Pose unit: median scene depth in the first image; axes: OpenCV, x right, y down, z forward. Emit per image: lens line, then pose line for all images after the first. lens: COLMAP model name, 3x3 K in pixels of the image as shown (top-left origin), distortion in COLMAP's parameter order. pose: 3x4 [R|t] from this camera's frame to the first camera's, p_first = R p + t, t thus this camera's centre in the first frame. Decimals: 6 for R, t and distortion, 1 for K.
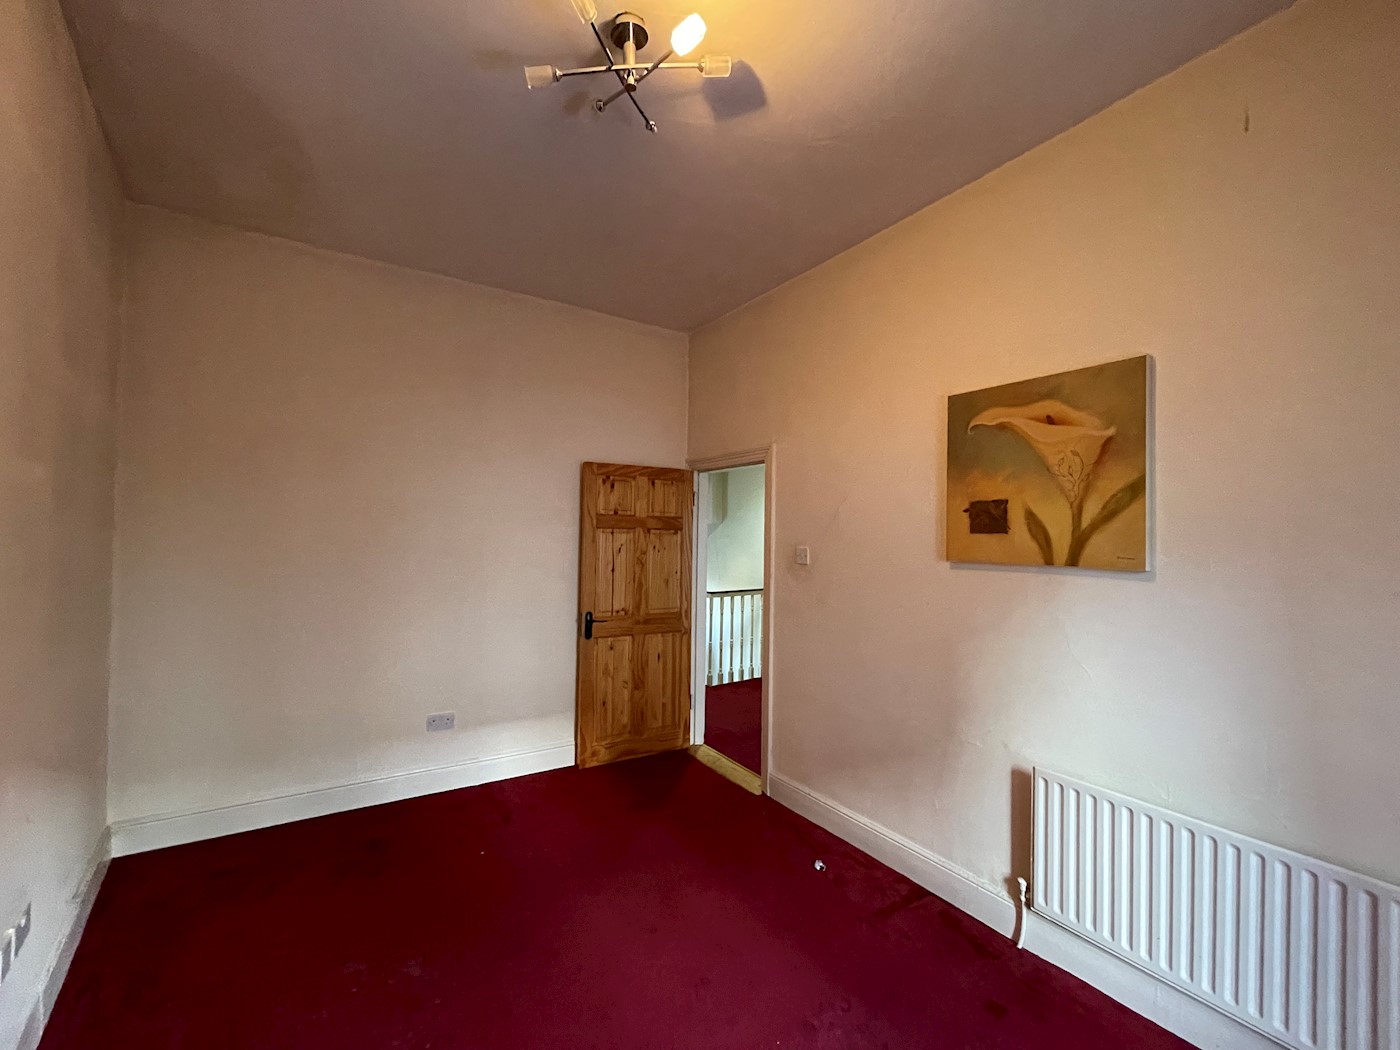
lens RADIAL K [[556.0, 0, 694.4], [0, 556.0, 529.7], [0, 0, 1]] dist [-0.000495, -0.000072]
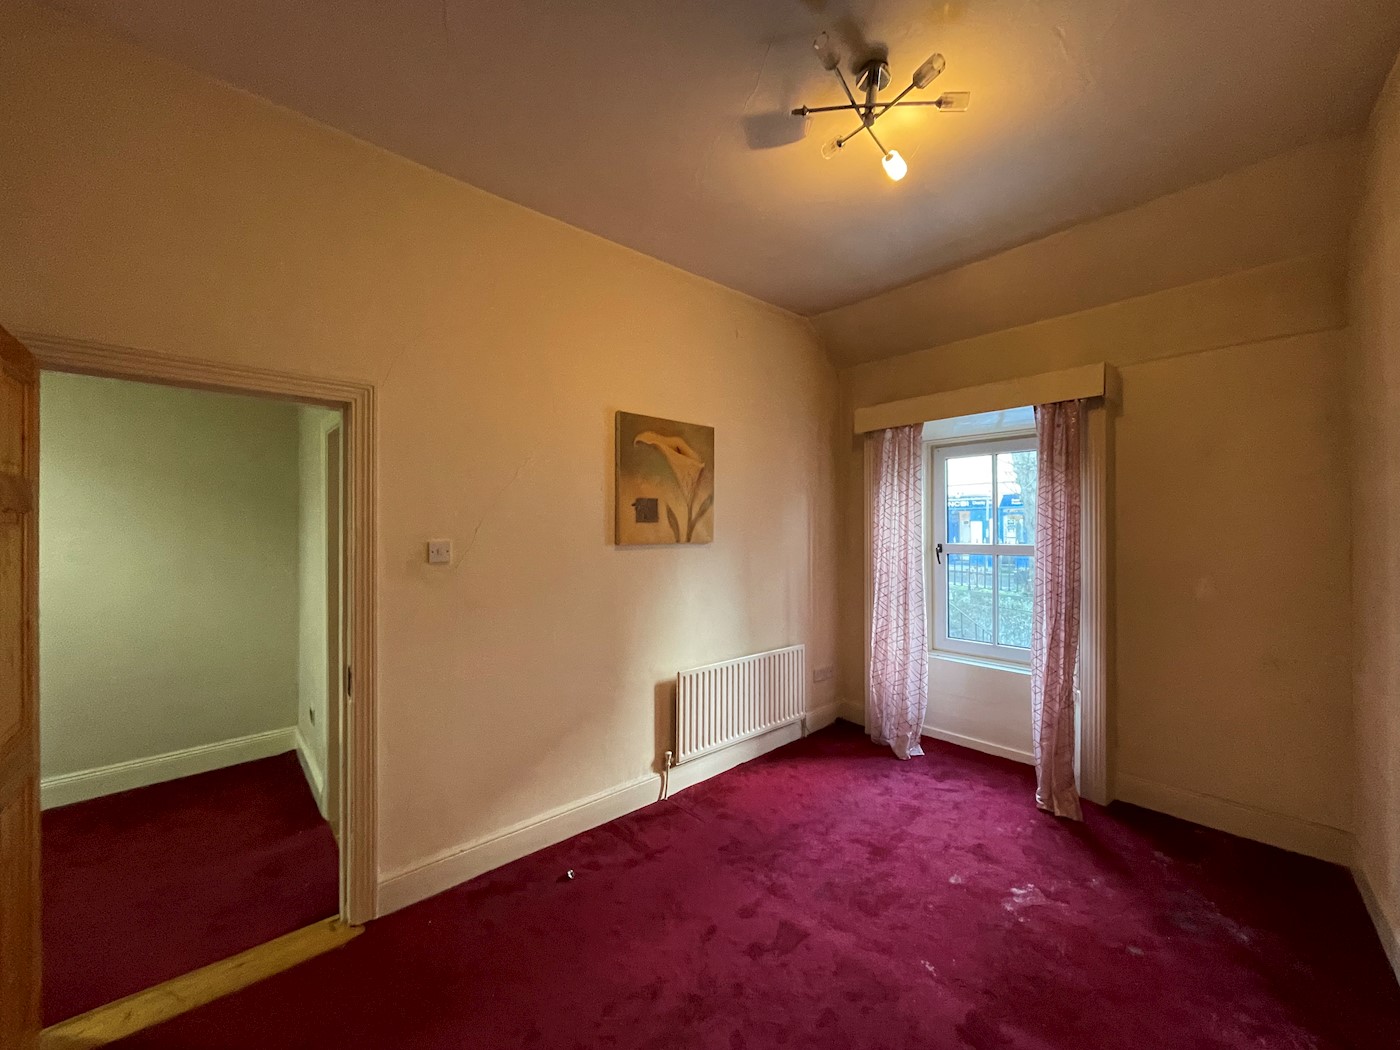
lens RADIAL K [[556.0, 0, 695.2], [0, 556.0, 528.1], [0, 0, 1]] dist [-0.000495, -0.000072]
pose [[-0.143346, -0.018476, 0.989500, -0.877836], [-0.016306, 0.999734, 0.016305, -0.004259], [-0.989538, -0.013797, -0.143609, 1.123188]]
